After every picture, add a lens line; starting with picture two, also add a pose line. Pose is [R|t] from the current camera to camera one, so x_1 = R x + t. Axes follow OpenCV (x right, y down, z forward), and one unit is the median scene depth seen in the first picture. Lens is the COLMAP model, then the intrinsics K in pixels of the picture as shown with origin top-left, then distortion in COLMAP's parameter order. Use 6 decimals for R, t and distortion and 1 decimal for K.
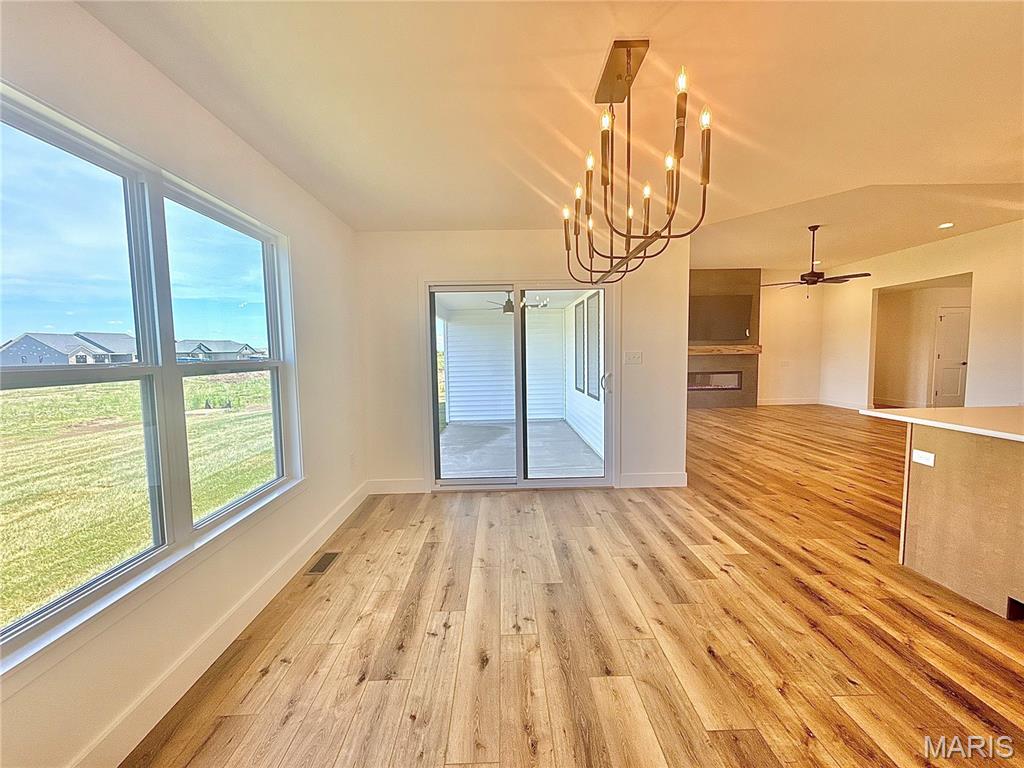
lens RADIAL K [[406.5, 0, 510.7], [0, 406.5, 383.9], [0, 0, 1]] dist [-0.001000, 0.000088]
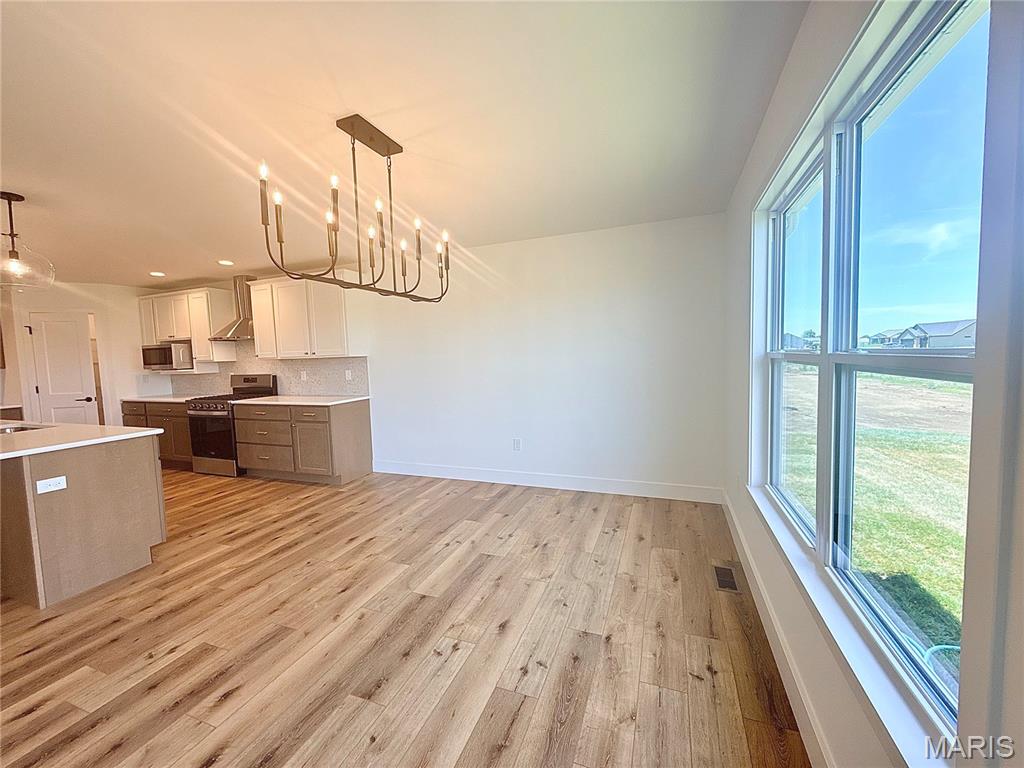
lens RADIAL K [[406.5, 0, 511.1], [0, 406.5, 383.3], [0, 0, 1]] dist [-0.001000, 0.000088]
pose [[-0.923492, 0.021738, 0.383001, -0.484794], [0.078645, 0.987915, 0.133559, -0.127527], [-0.375469, 0.153462, -0.914042, 1.739457]]
